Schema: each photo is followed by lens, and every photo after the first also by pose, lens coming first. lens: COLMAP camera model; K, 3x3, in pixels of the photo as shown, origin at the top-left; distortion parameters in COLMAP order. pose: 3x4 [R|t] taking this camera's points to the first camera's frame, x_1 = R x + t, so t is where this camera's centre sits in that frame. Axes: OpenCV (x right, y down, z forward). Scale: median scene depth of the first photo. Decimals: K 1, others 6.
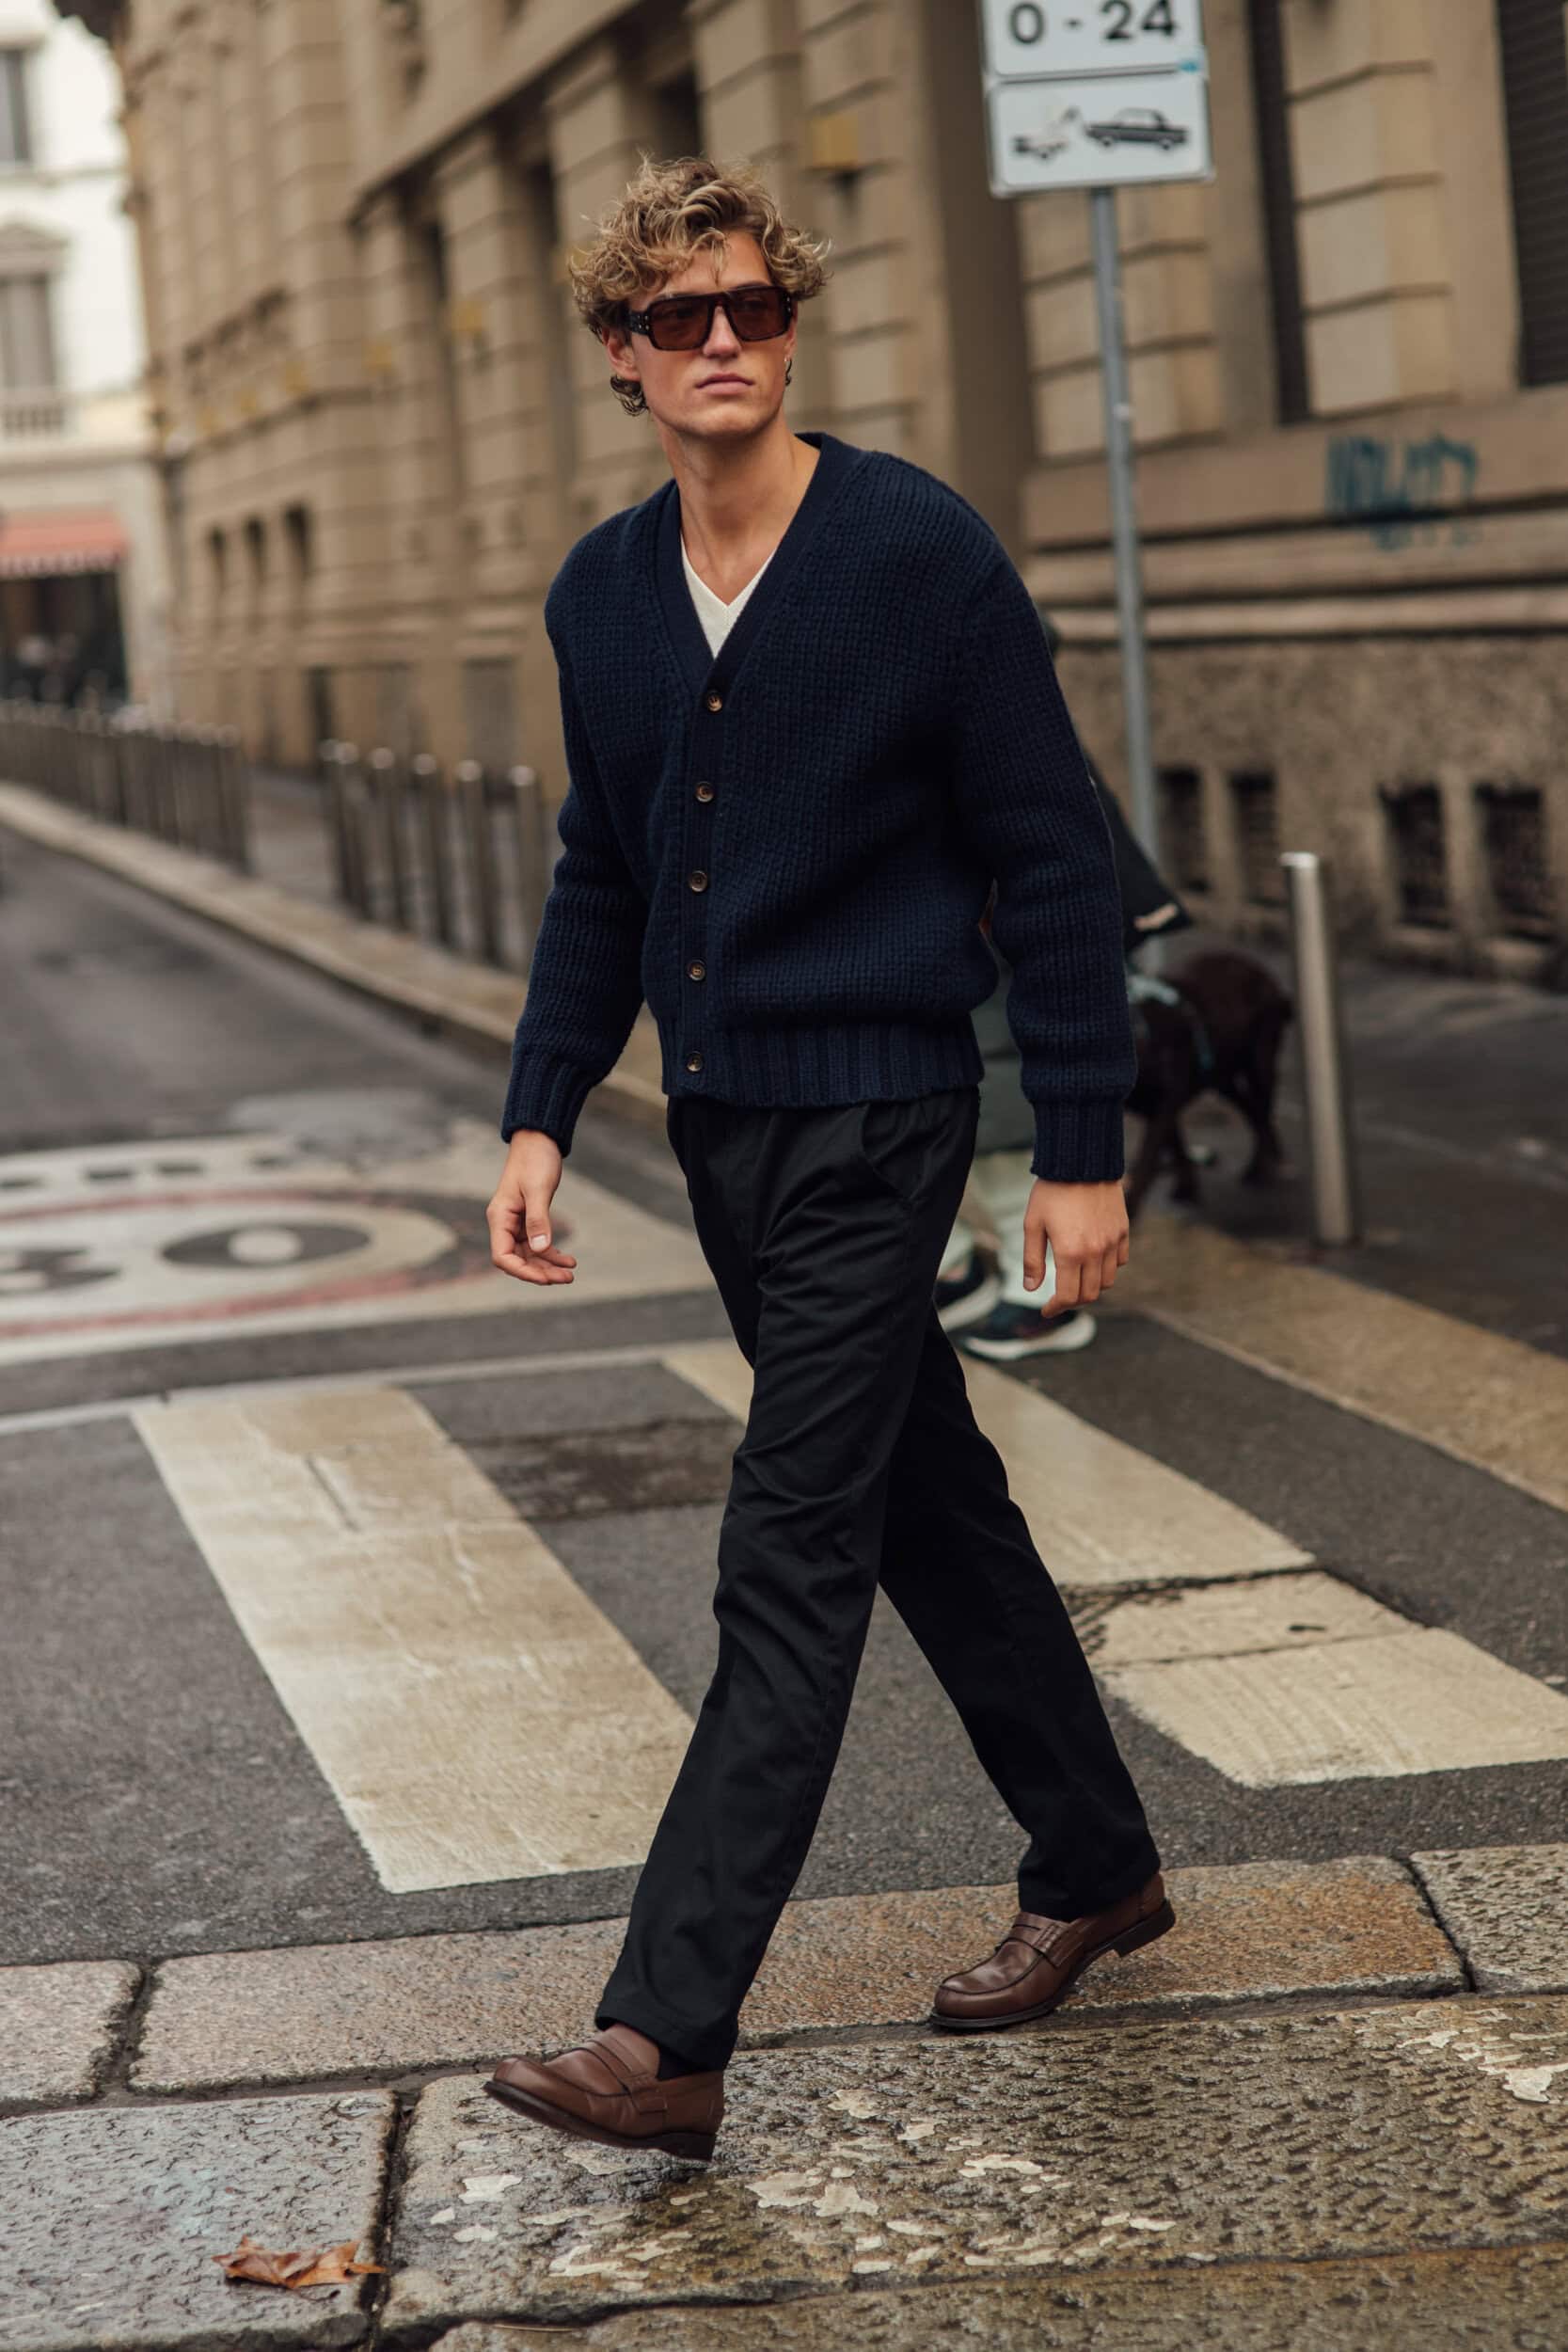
lens RADIAL K [[5540.8, 0, 784.0], [0, 5540.8, 1176.0], [0, 0, 1]] dist [-0.015340, -0.270219]
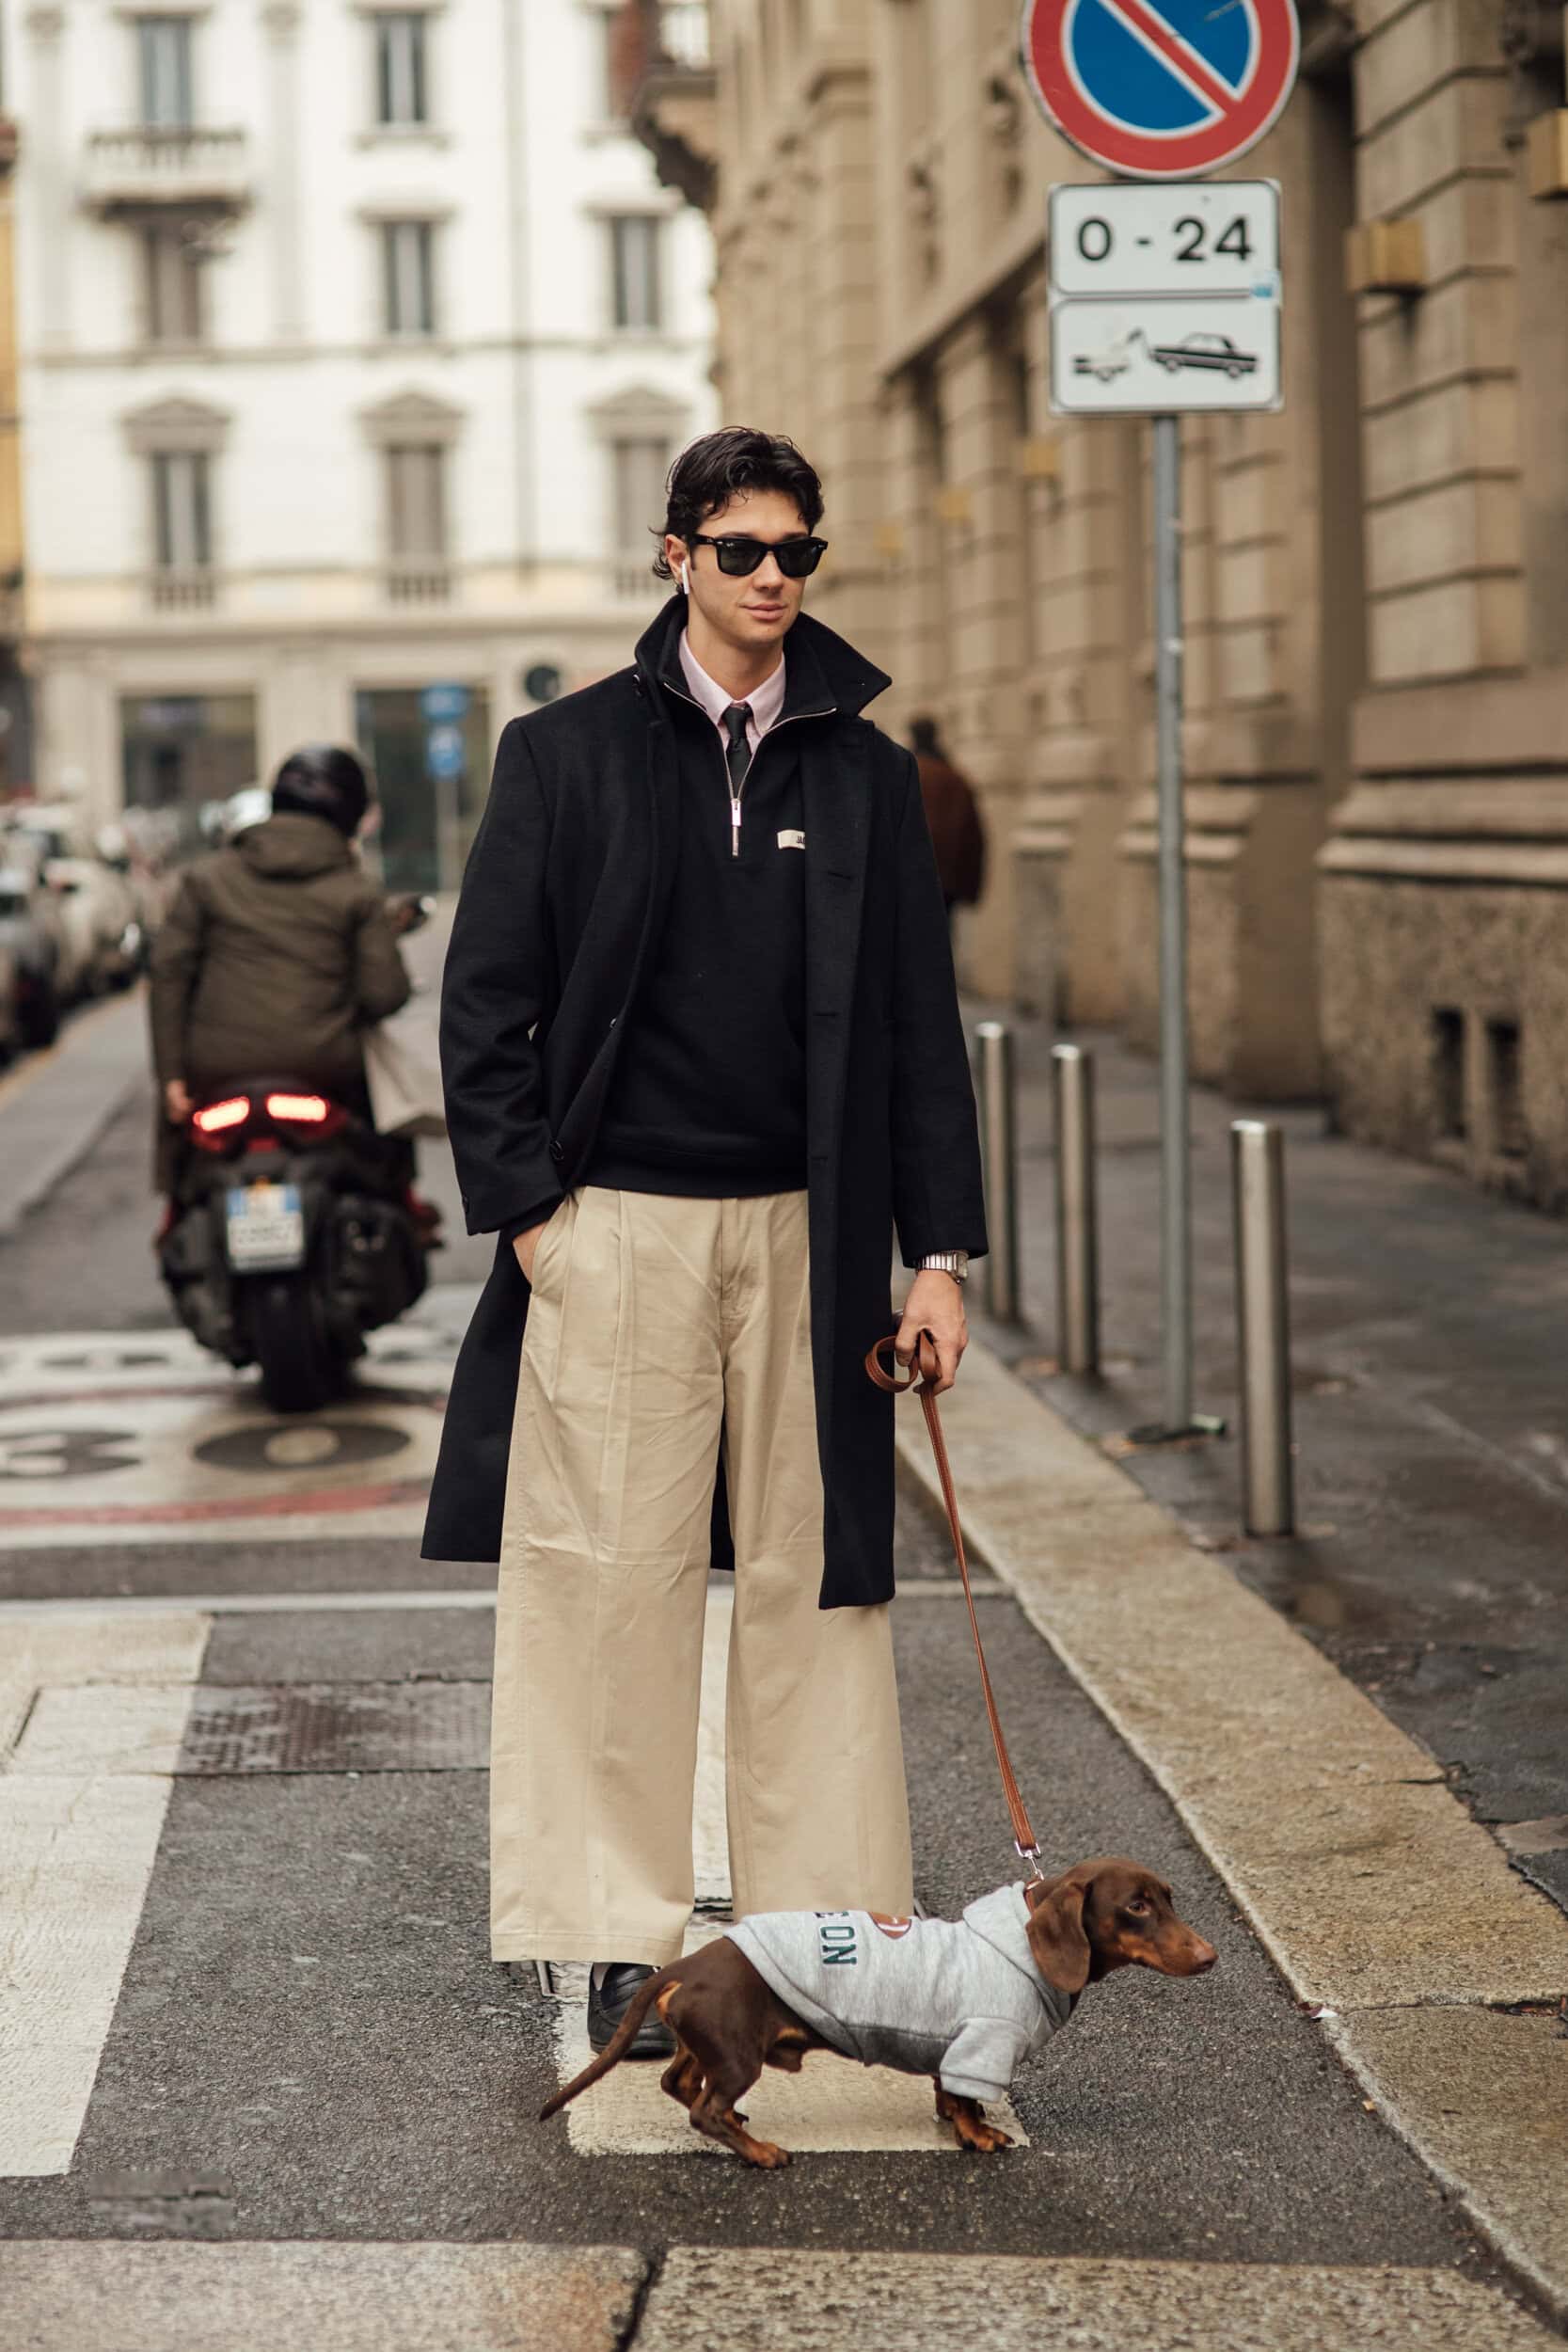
lens RADIAL K [[5540.8, 0, 784.0], [0, 5540.8, 1176.0], [0, 0, 1]] dist [-0.015340, -0.270219]
pose [[0.990773, 0.066082, -0.118329, 0.181156], [-0.069874, 0.997157, -0.028188, -0.023507], [0.116130, 0.036196, 0.992574, 0.069275]]
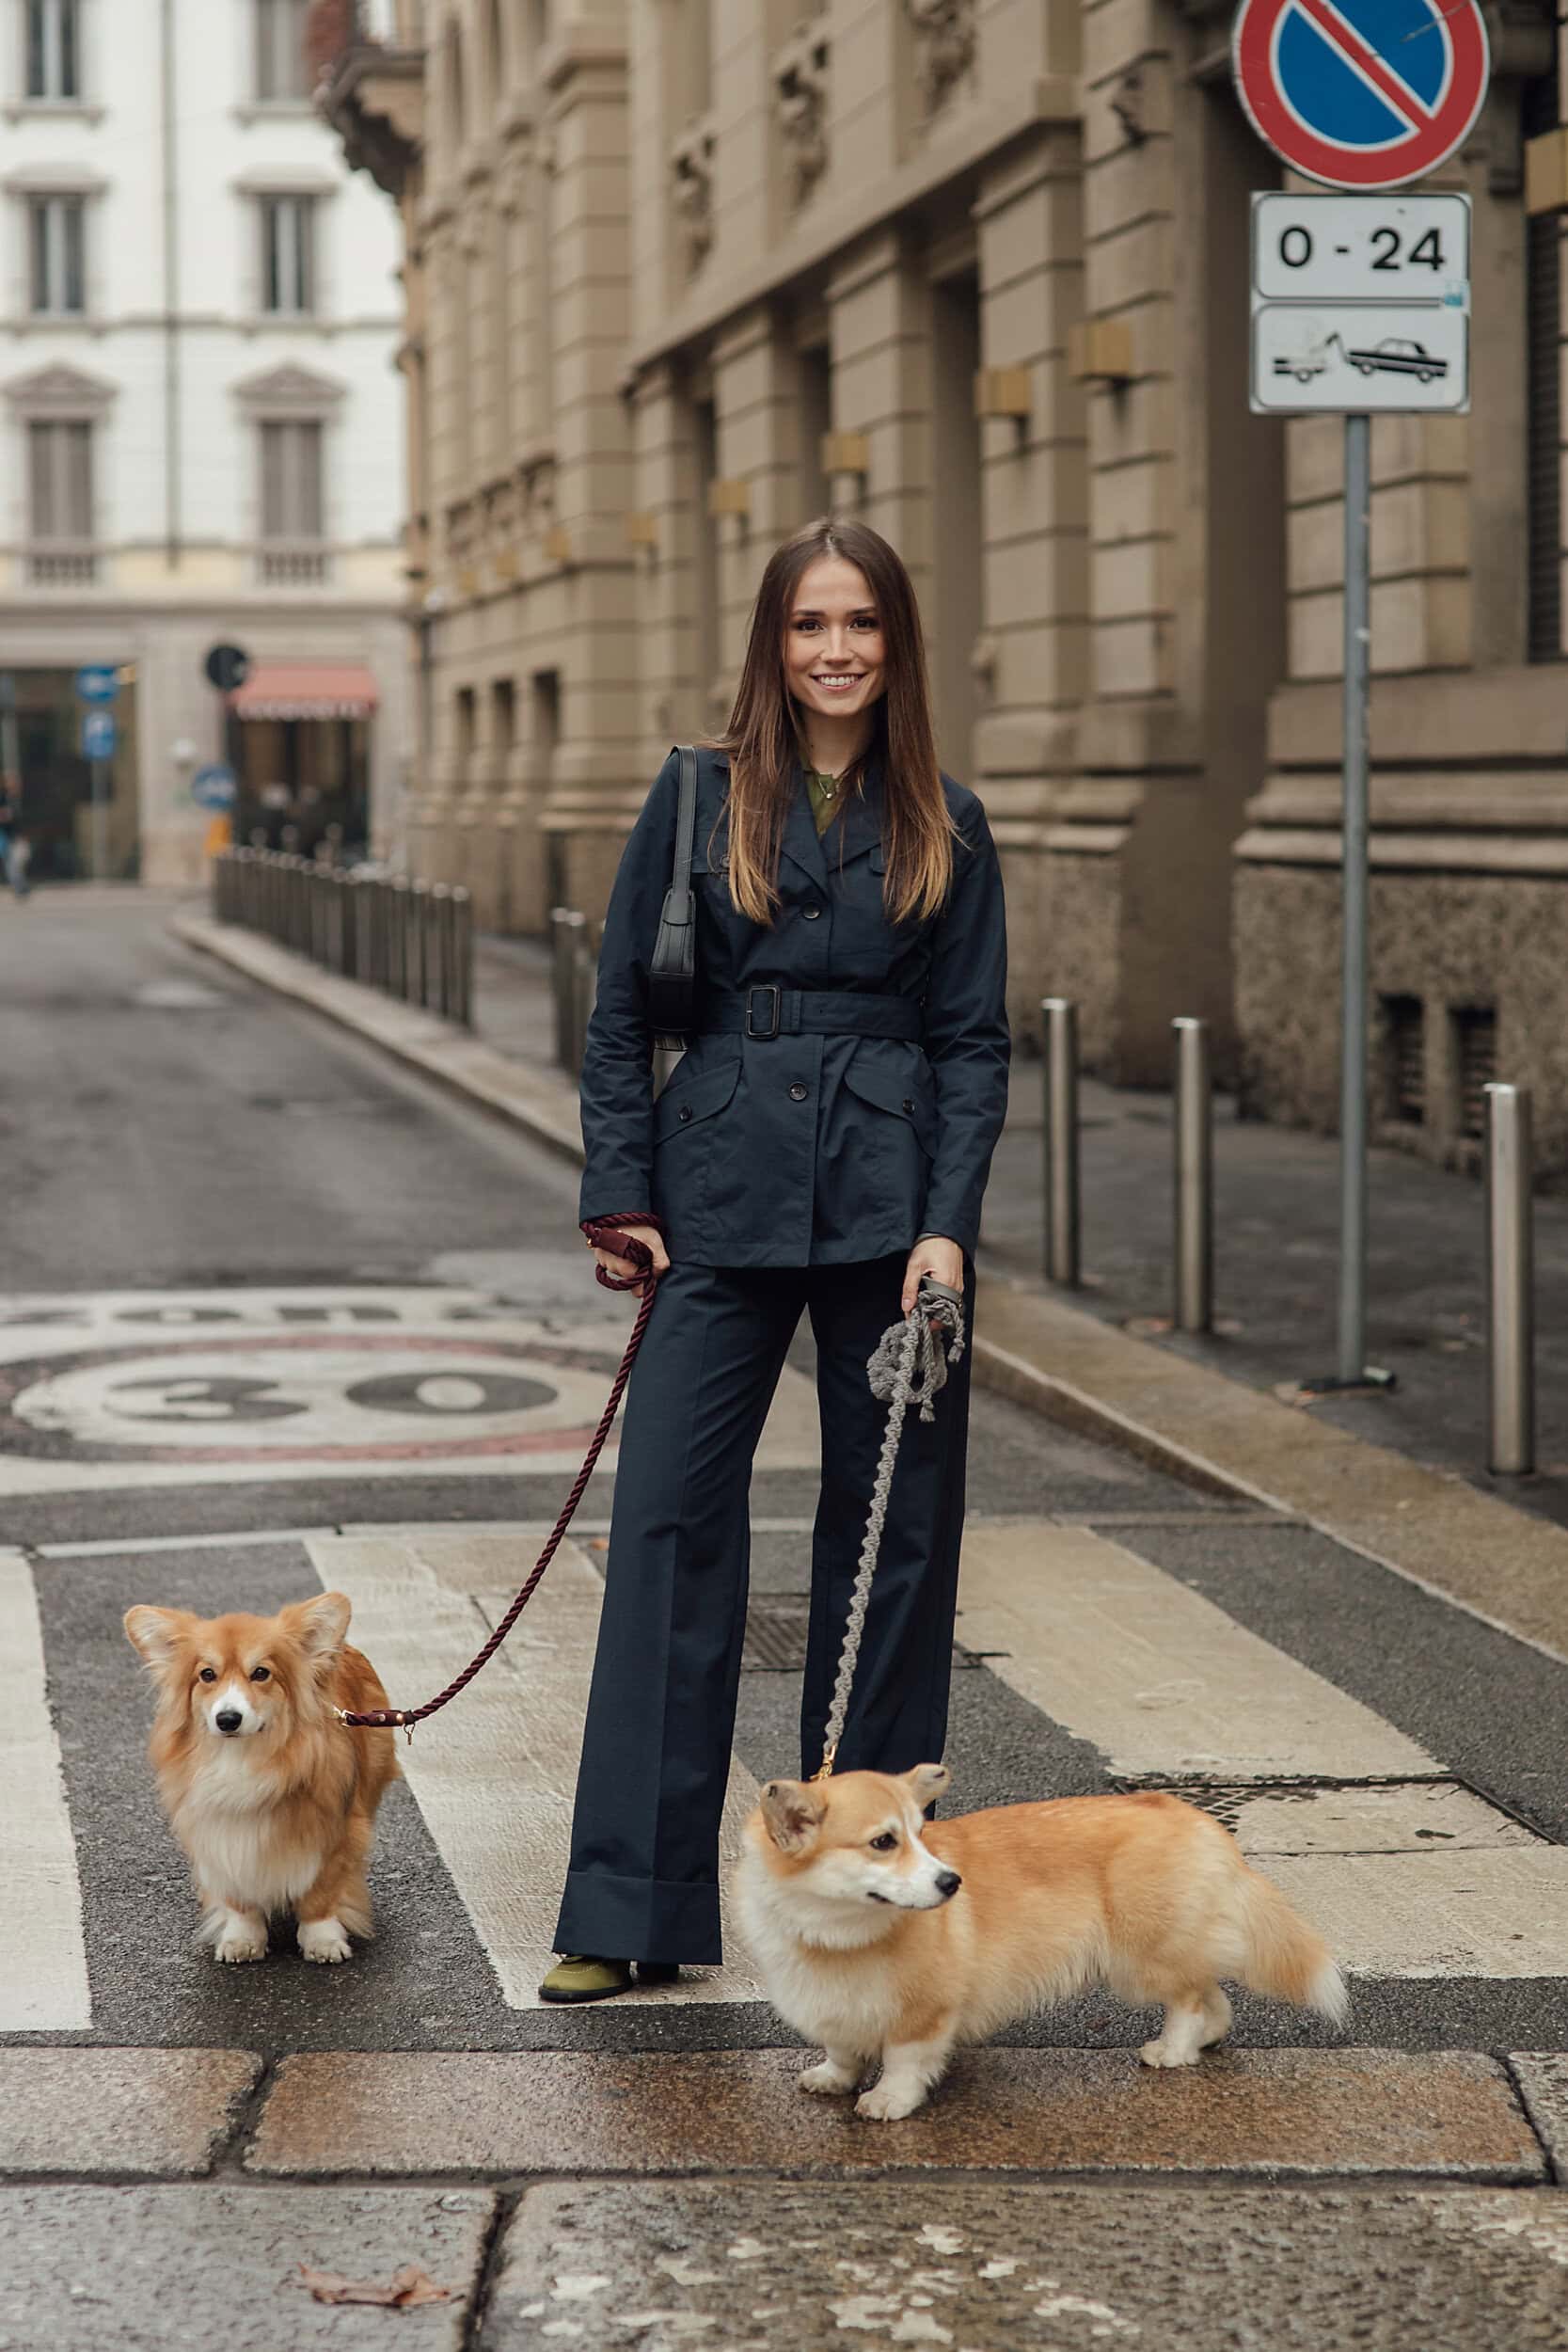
lens RADIAL K [[5617.5, 0, 784.0], [0, 5617.5, 1176.0], [0, 0, 1]] dist [-0.012563, -0.147474]
pose [[0.996181, 0.078070, -0.039100, 0.006320], [-0.079423, 0.996249, -0.034340, 0.005975], [0.036273, 0.037314, 0.998645, -0.035222]]
